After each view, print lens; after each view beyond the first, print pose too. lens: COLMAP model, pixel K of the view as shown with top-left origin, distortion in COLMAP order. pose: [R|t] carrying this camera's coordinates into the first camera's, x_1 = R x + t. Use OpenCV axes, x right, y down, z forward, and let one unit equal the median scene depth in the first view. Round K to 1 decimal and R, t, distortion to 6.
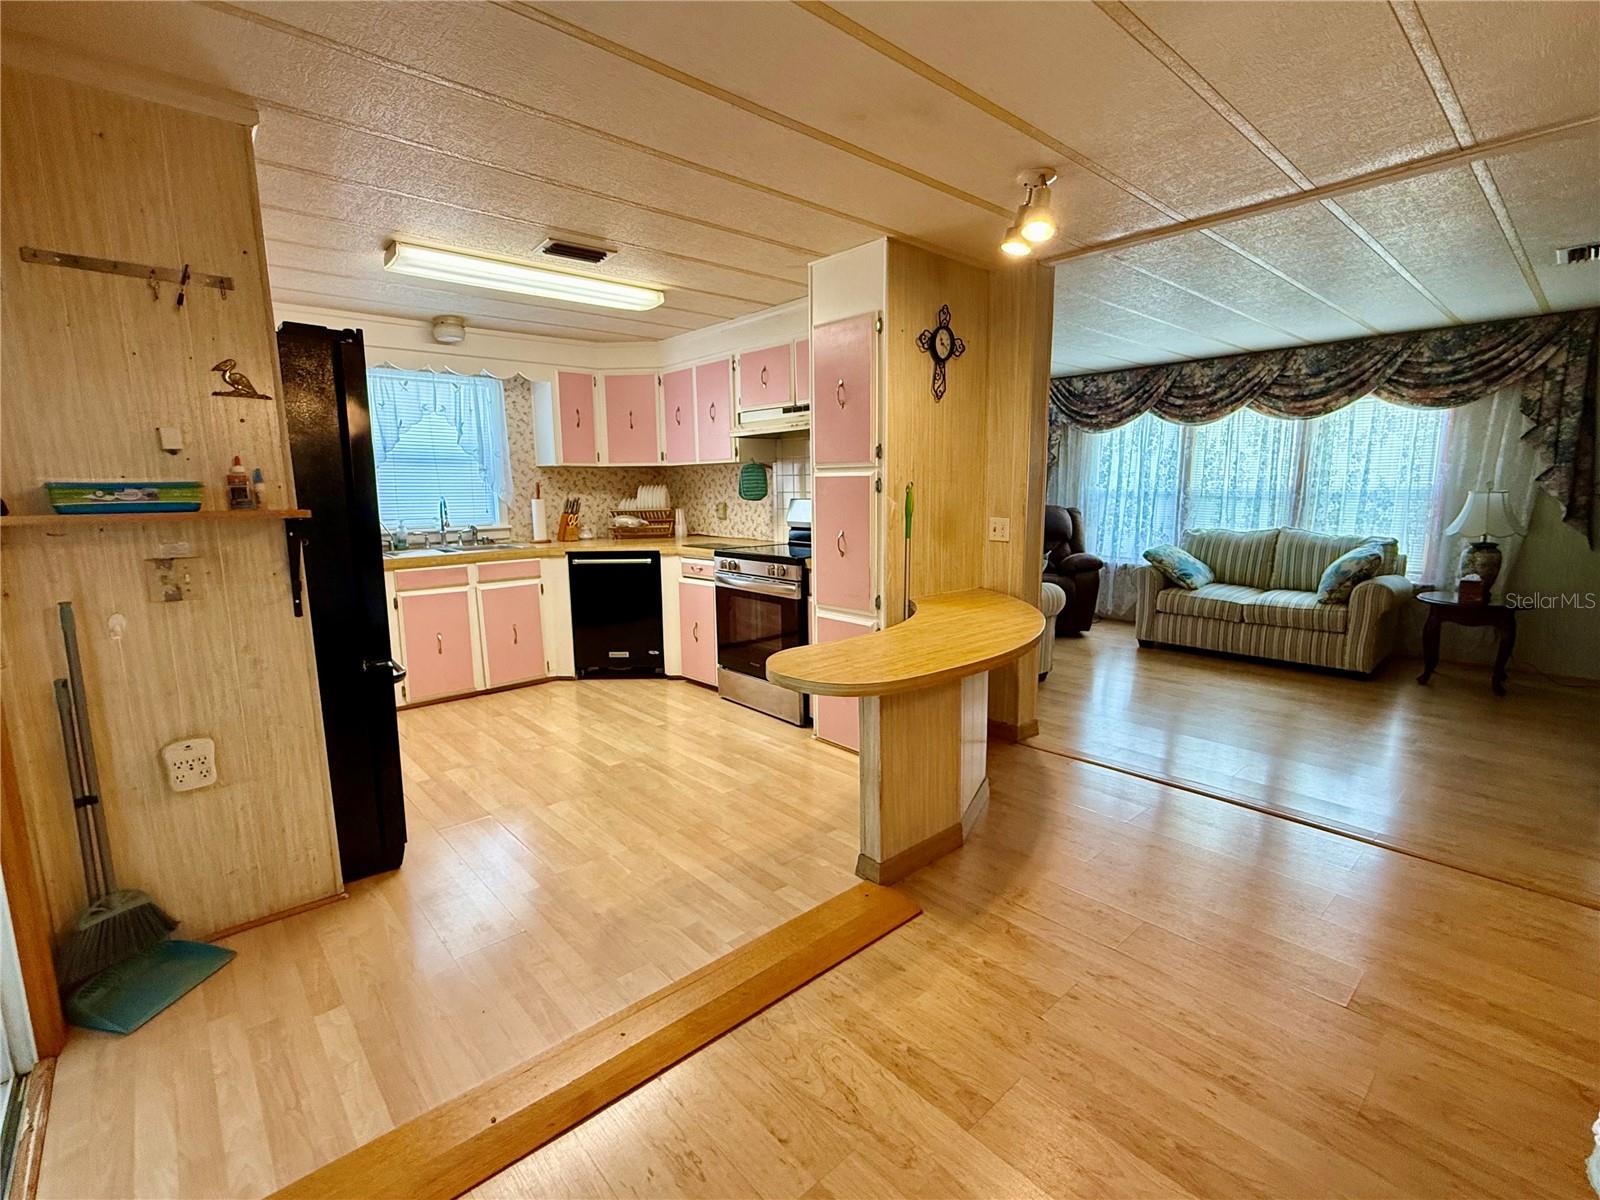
lens RADIAL K [[726.1, 0, 800.0], [0, 726.1, 600.0], [0, 0, 1]] dist [0.000442, -0.000034]
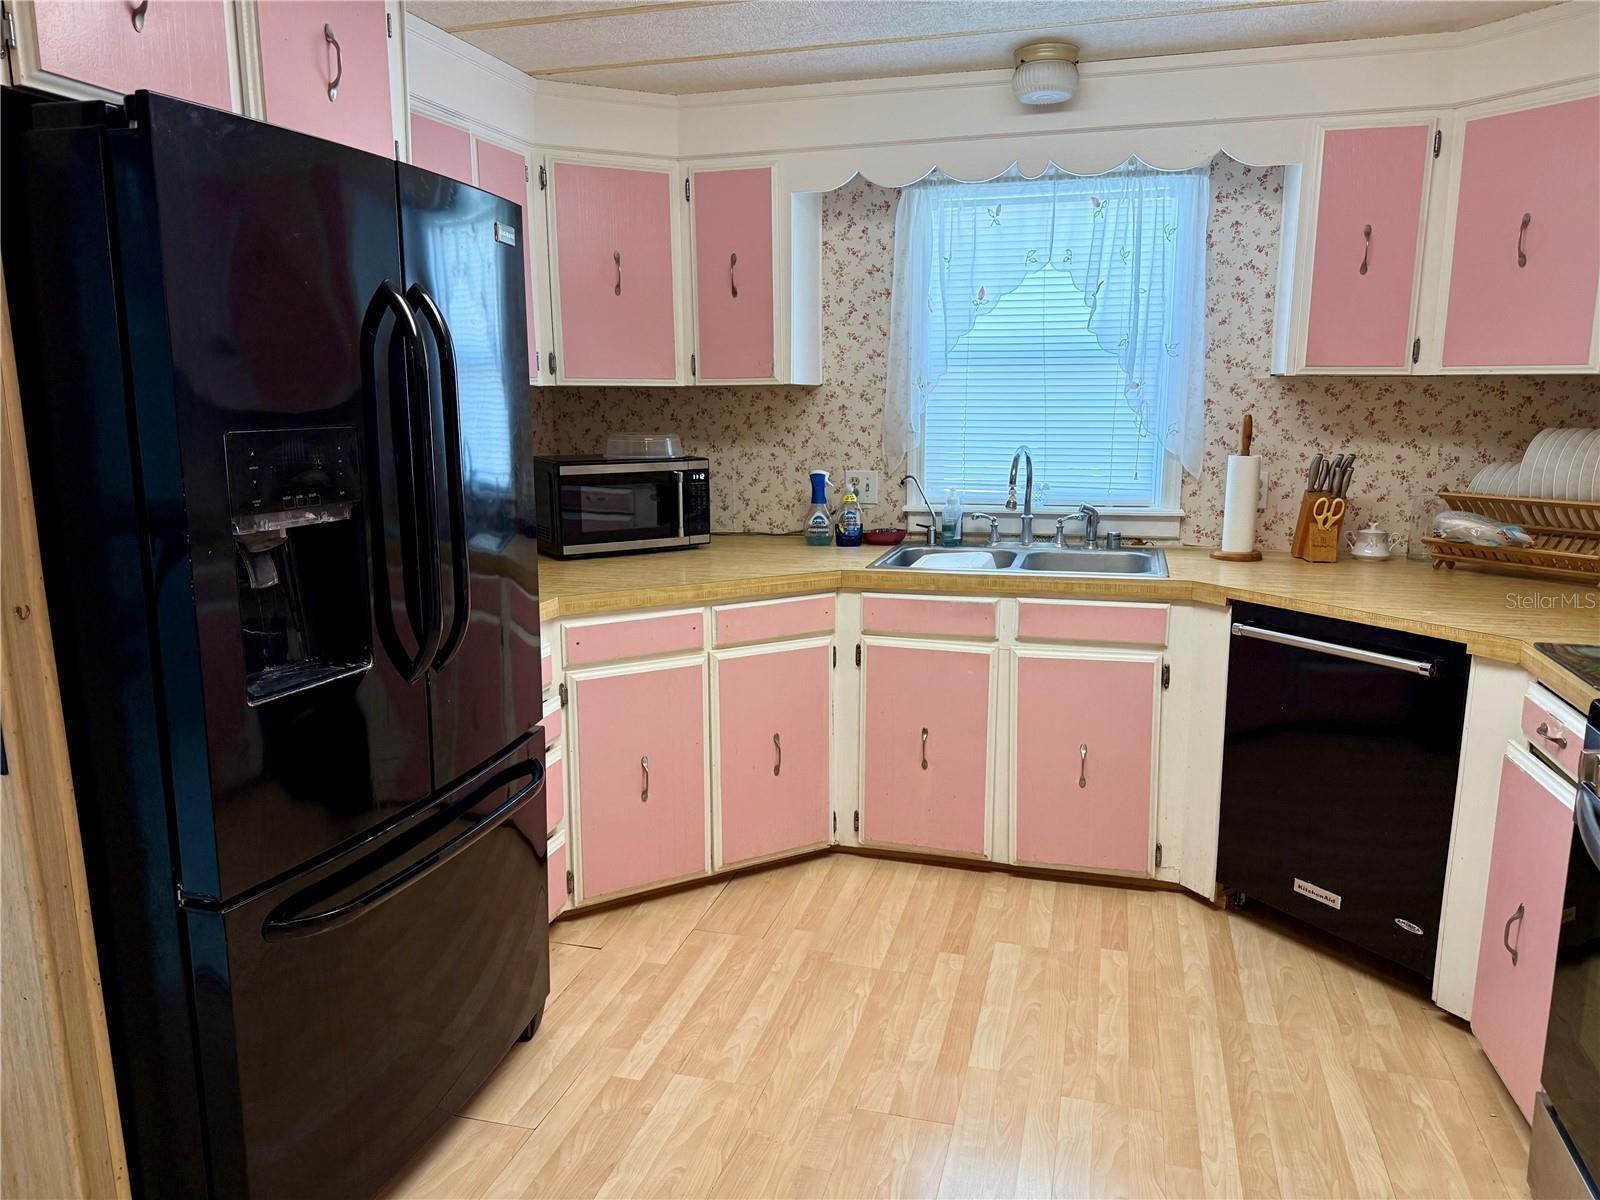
lens RADIAL K [[1133.6, 0, 800.0], [0, 1133.6, 600.0], [0, 0, 1]] dist [0.001201, -0.002626]
pose [[0.536249, 0.164648, -0.827845, 0.062322], [-0.135445, 0.984866, 0.108141, -0.099452], [0.833122, 0.054137, 0.550434, 0.463894]]
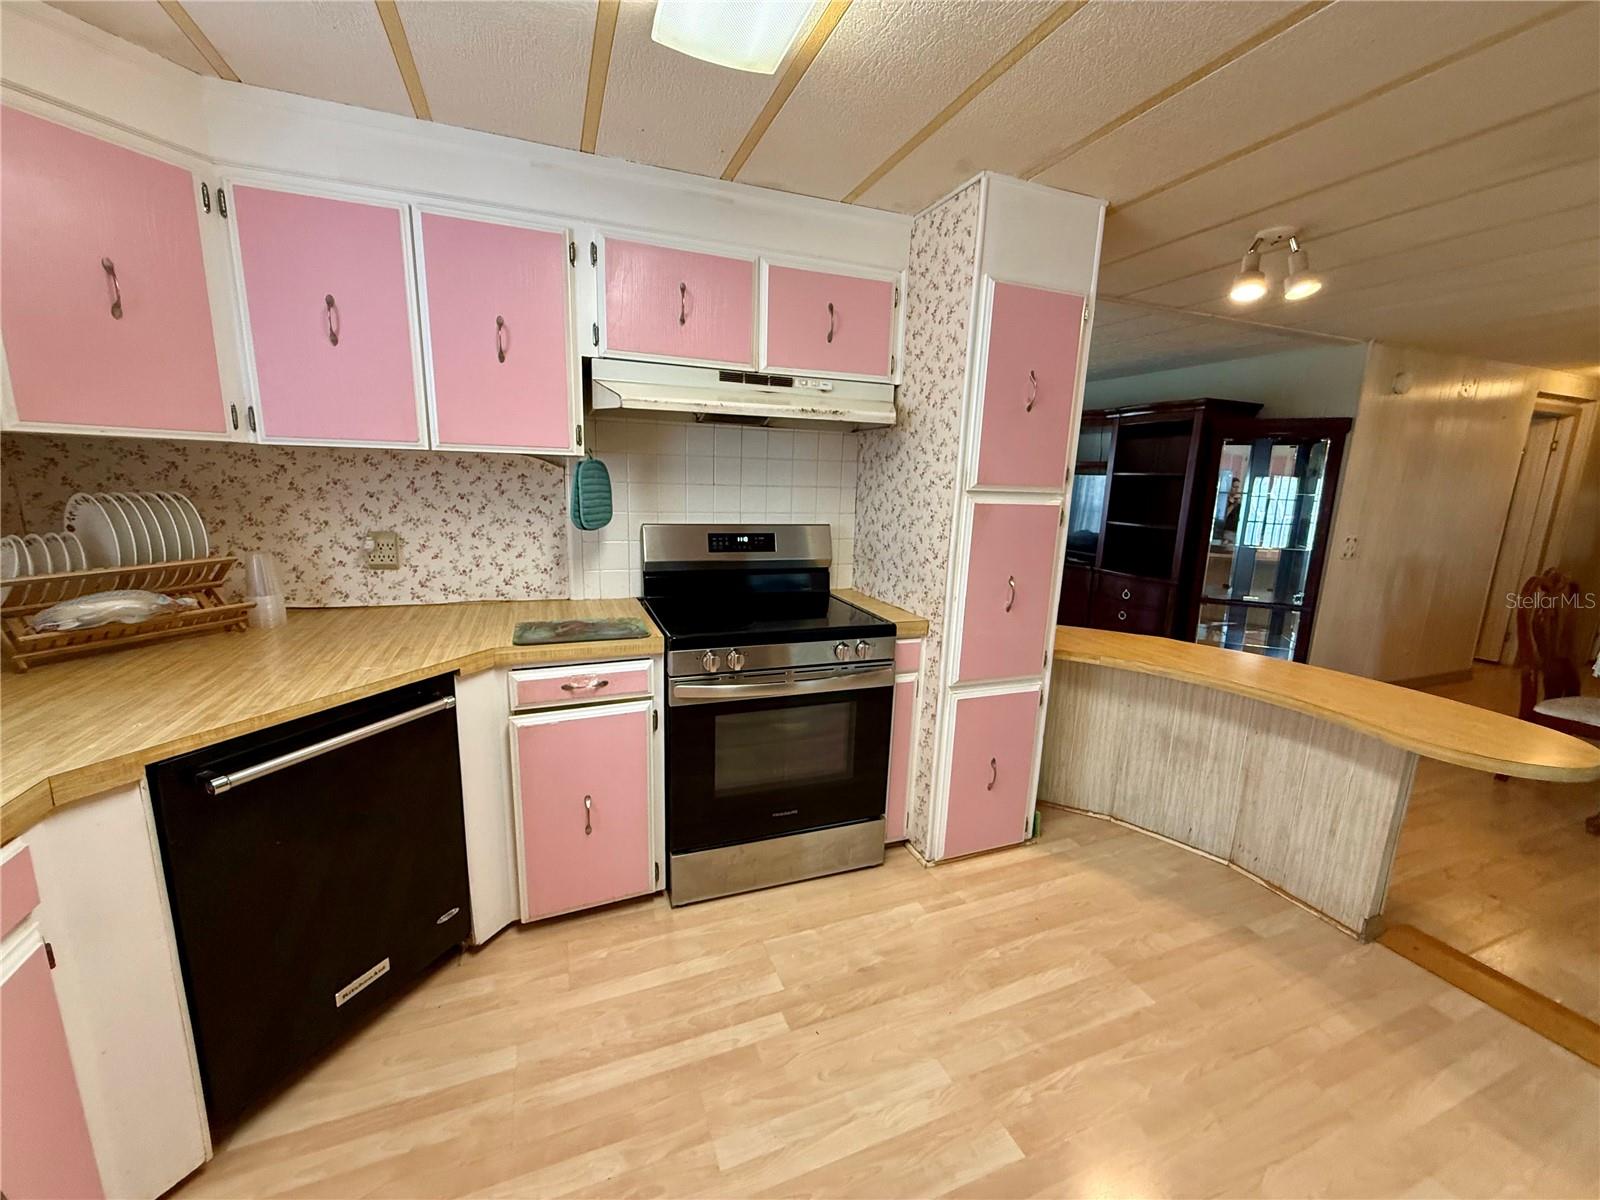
lens RADIAL K [[636.7, 0, 795.3], [0, 636.7, 599.3], [0, 0, 1]] dist [-0.000196, 0.000104]
pose [[0.347544, -0.157258, 0.924383, -0.442021], [0.113518, 0.985641, 0.124999, -0.126661], [-0.930767, 0.061491, 0.360405, 0.688534]]
